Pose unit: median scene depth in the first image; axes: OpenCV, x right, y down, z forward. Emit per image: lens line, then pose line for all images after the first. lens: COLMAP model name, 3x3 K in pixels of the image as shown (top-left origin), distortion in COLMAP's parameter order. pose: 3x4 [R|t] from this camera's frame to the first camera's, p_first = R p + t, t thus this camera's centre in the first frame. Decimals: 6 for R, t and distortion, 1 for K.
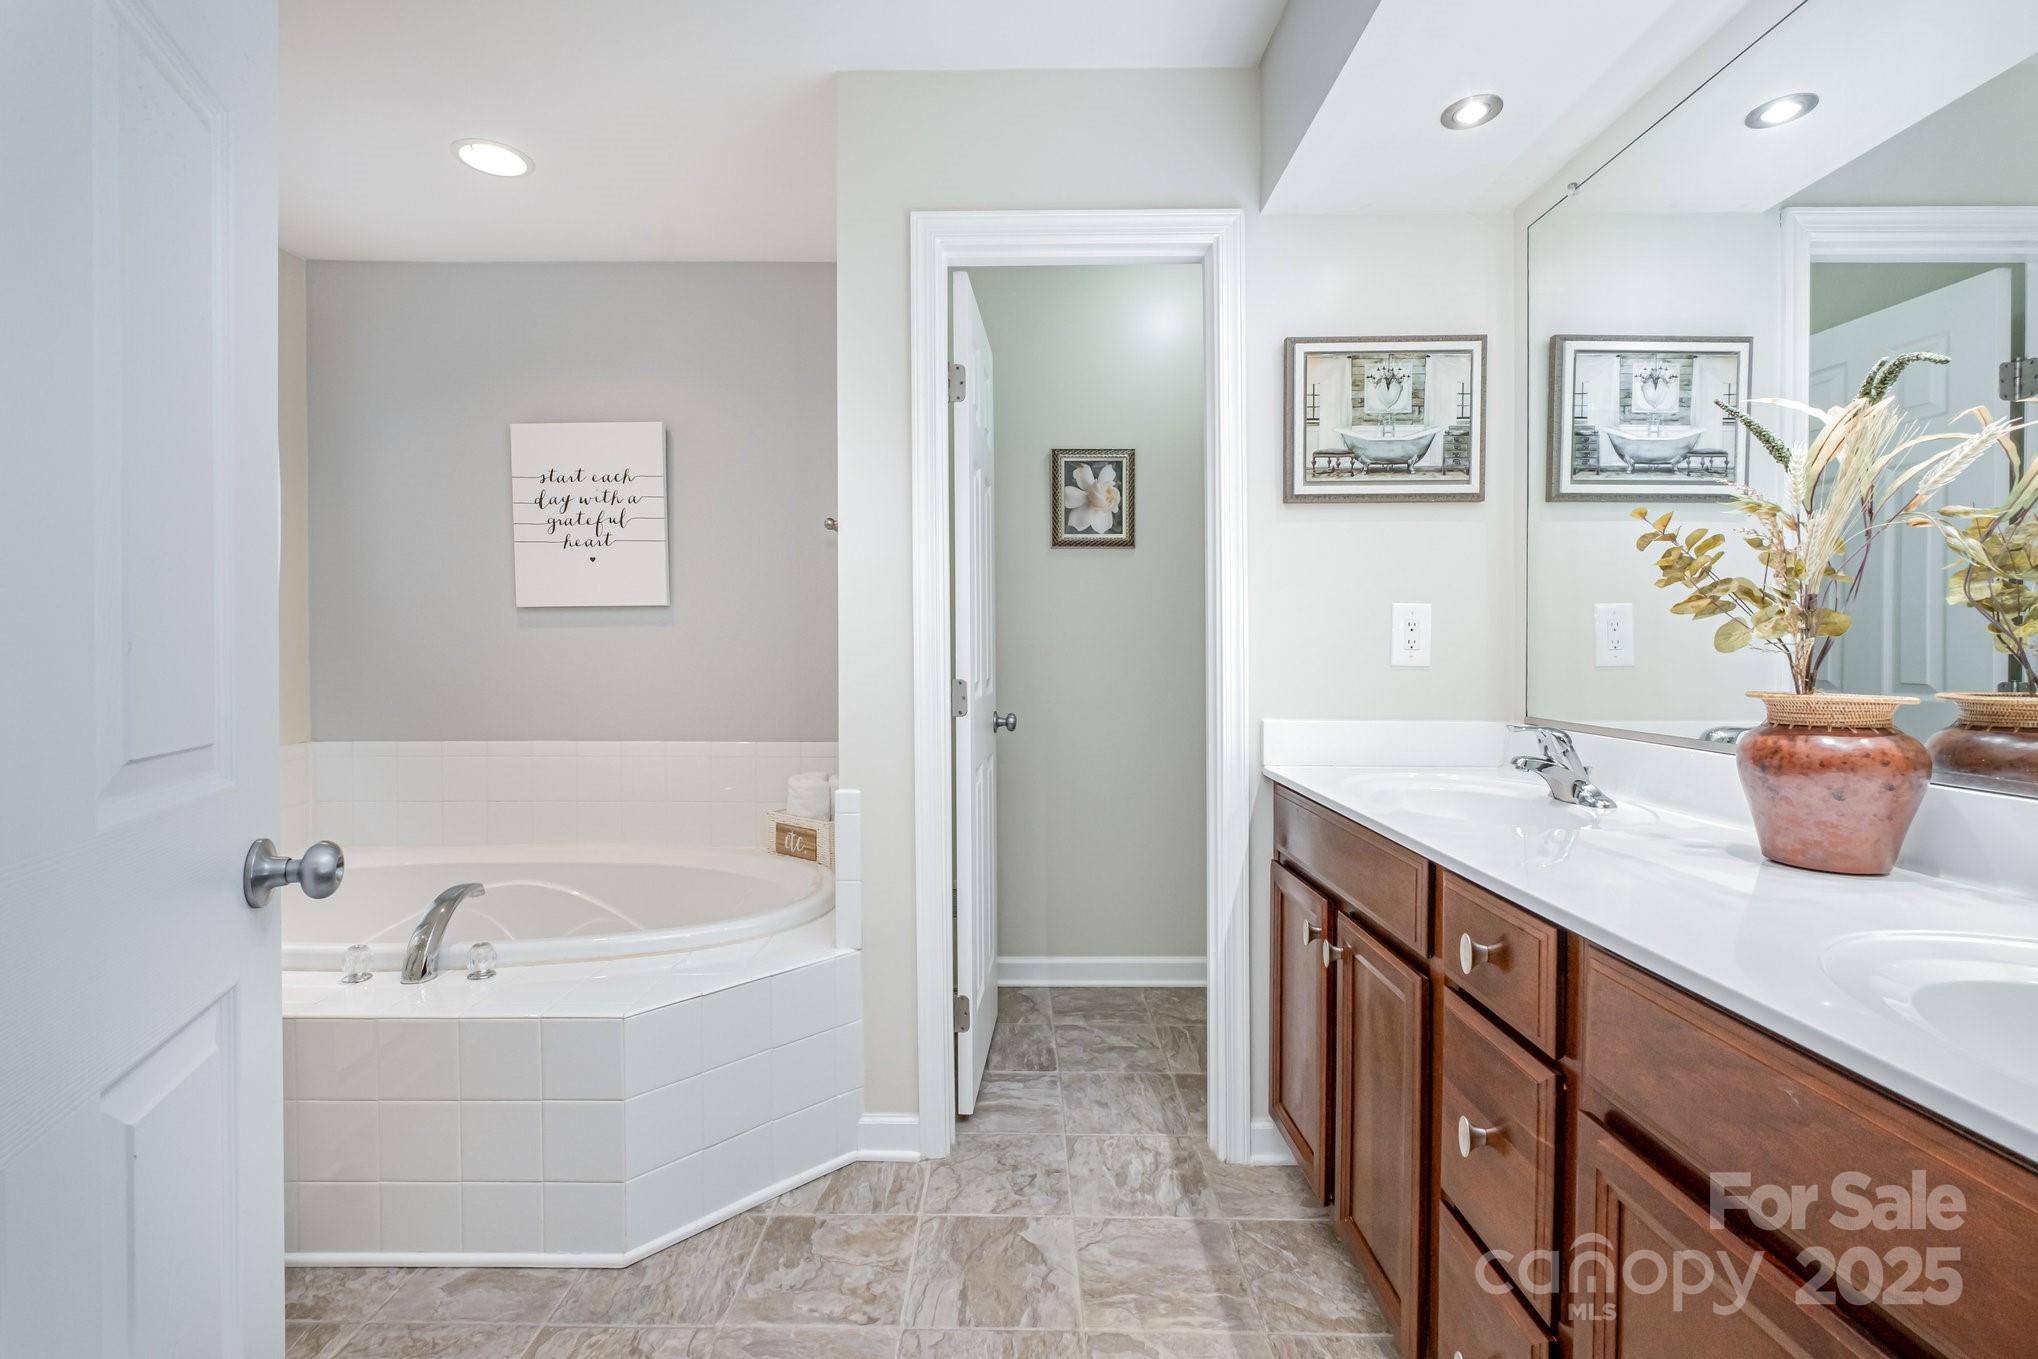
lens RADIAL K [[899.6, 0, 1004.7], [0, 899.6, 662.1], [0, 0, 1]] dist [-0.002307, -0.000419]
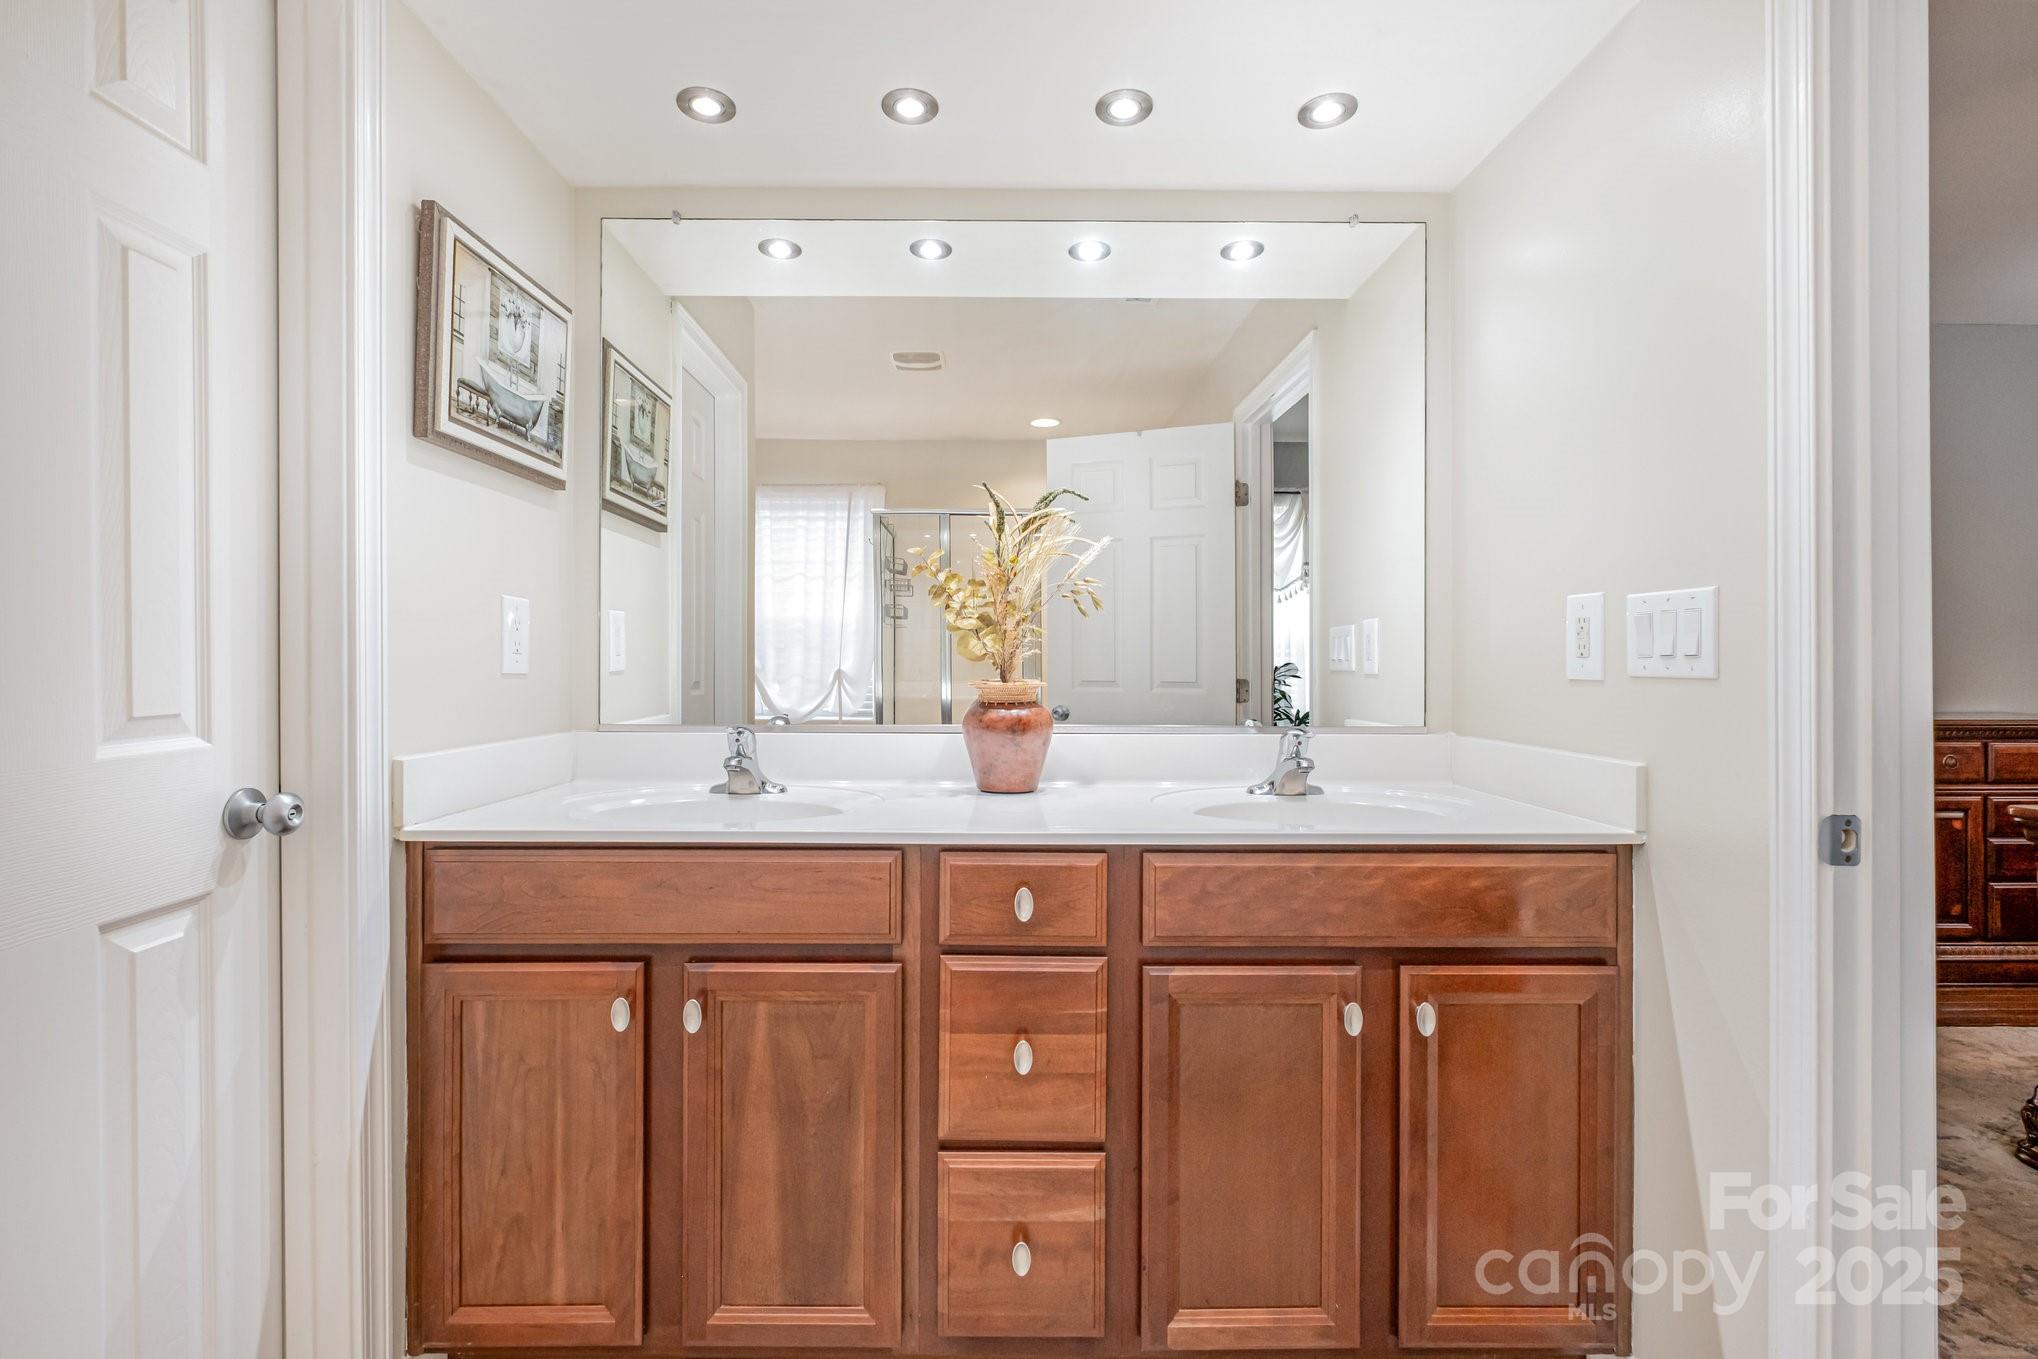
lens RADIAL K [[899.6, 0, 1018.4], [0, 899.6, 665.3], [0, 0, 1]] dist [-0.002307, -0.000419]
pose [[-0.027045, -0.002274, 0.999632, -0.389988], [0.012388, 0.999920, 0.002610, 0.000571], [-0.999557, 0.012454, -0.027014, 0.571859]]
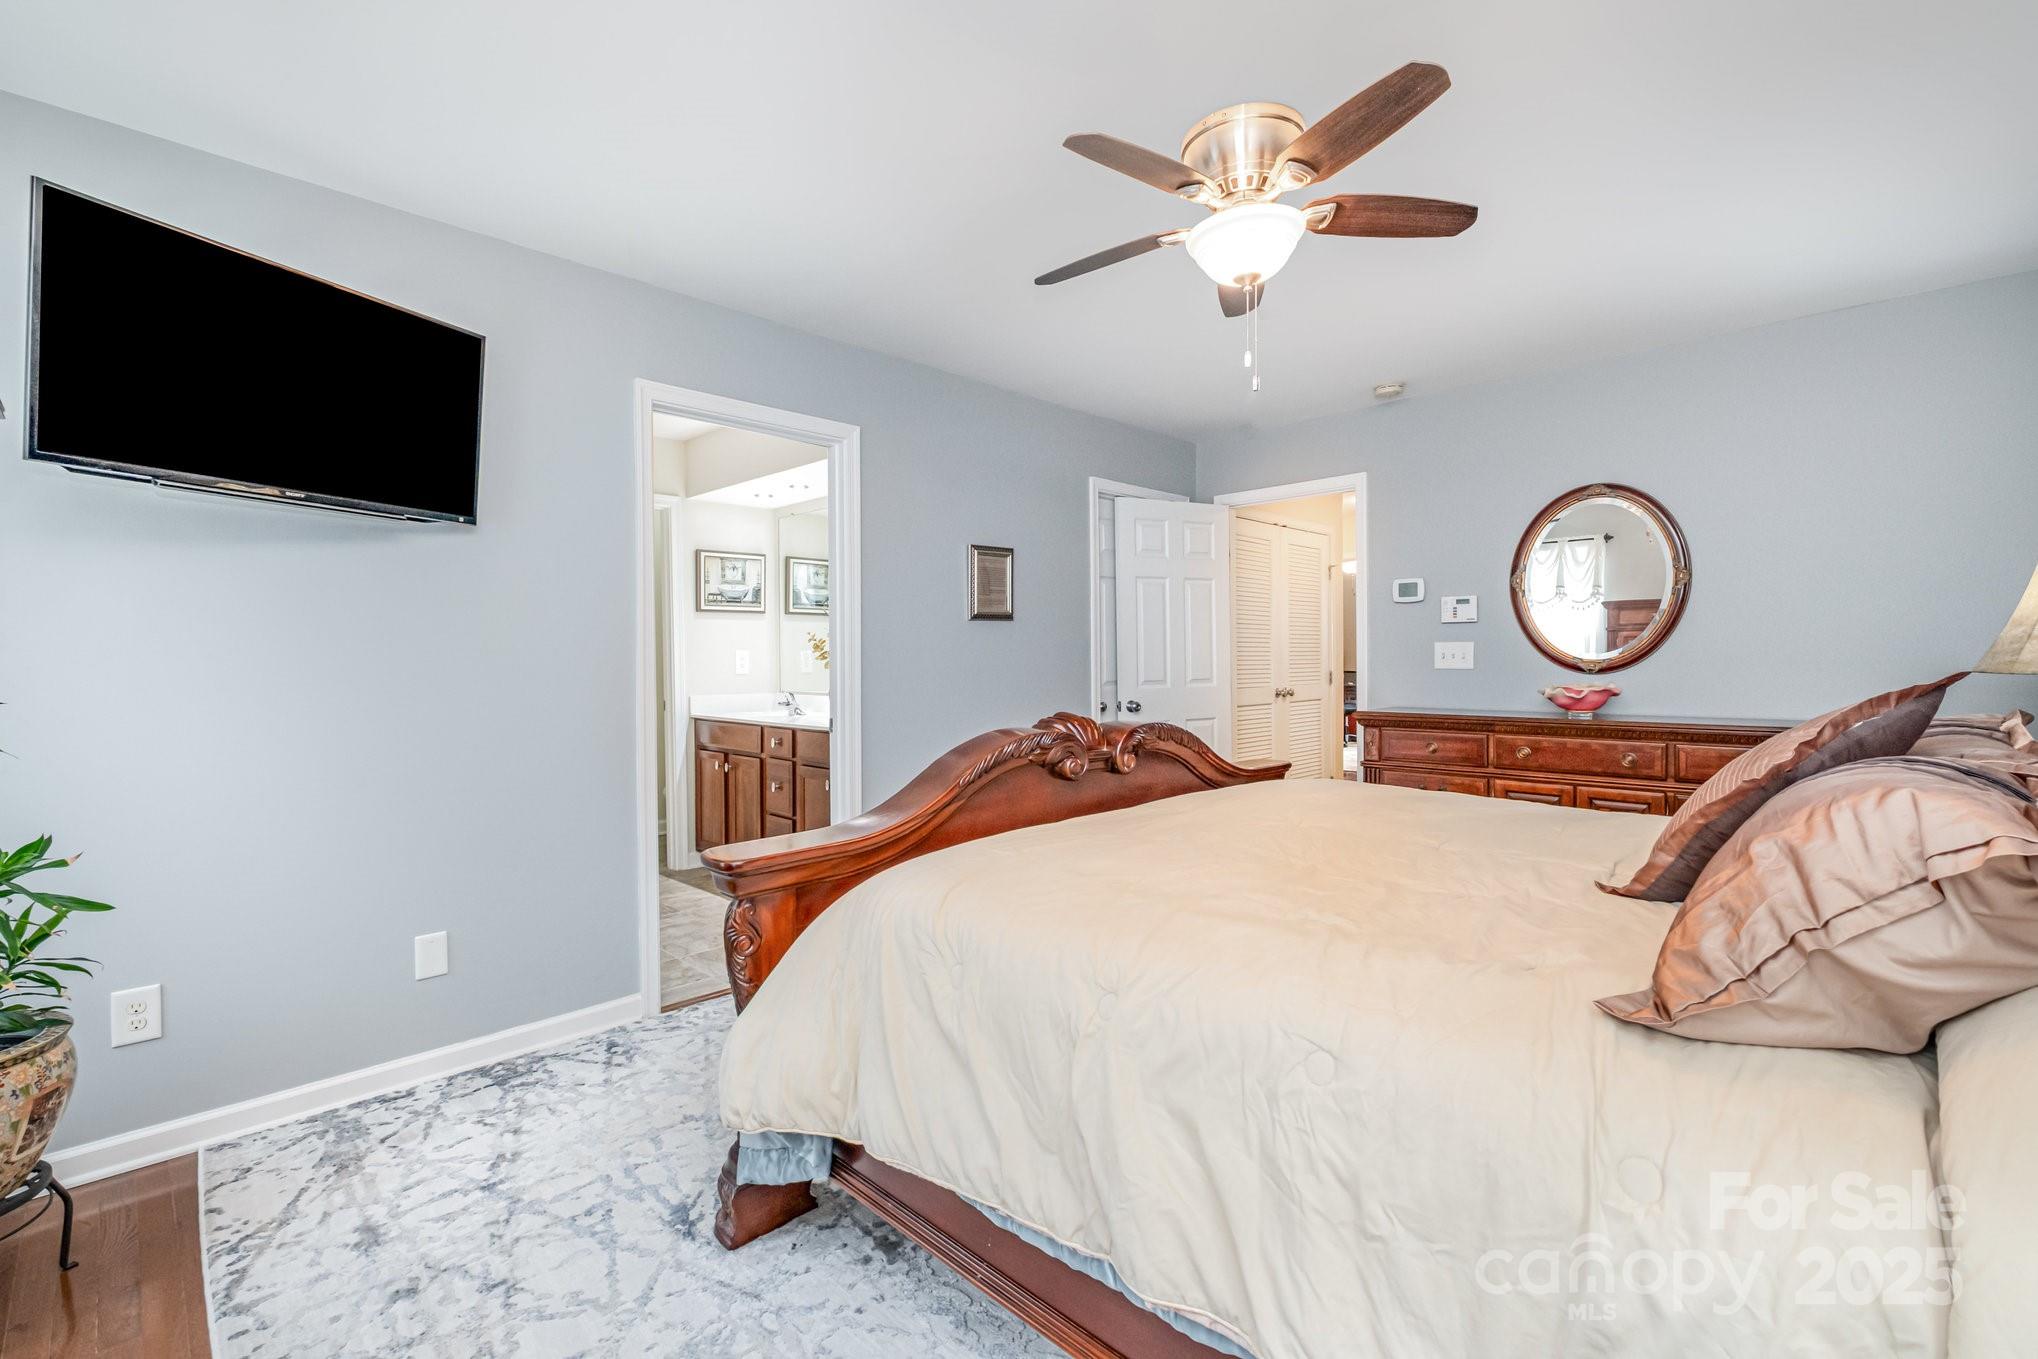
lens RADIAL K [[899.6, 0, 1010.3], [0, 899.6, 667.4], [0, 0, 1]] dist [-0.002307, -0.000419]
pose [[0.696809, -0.009232, 0.717197, -0.937568], [0.015001, 0.999886, -0.001704, 0.002319], [-0.717100, 0.011946, 0.696868, -1.482622]]
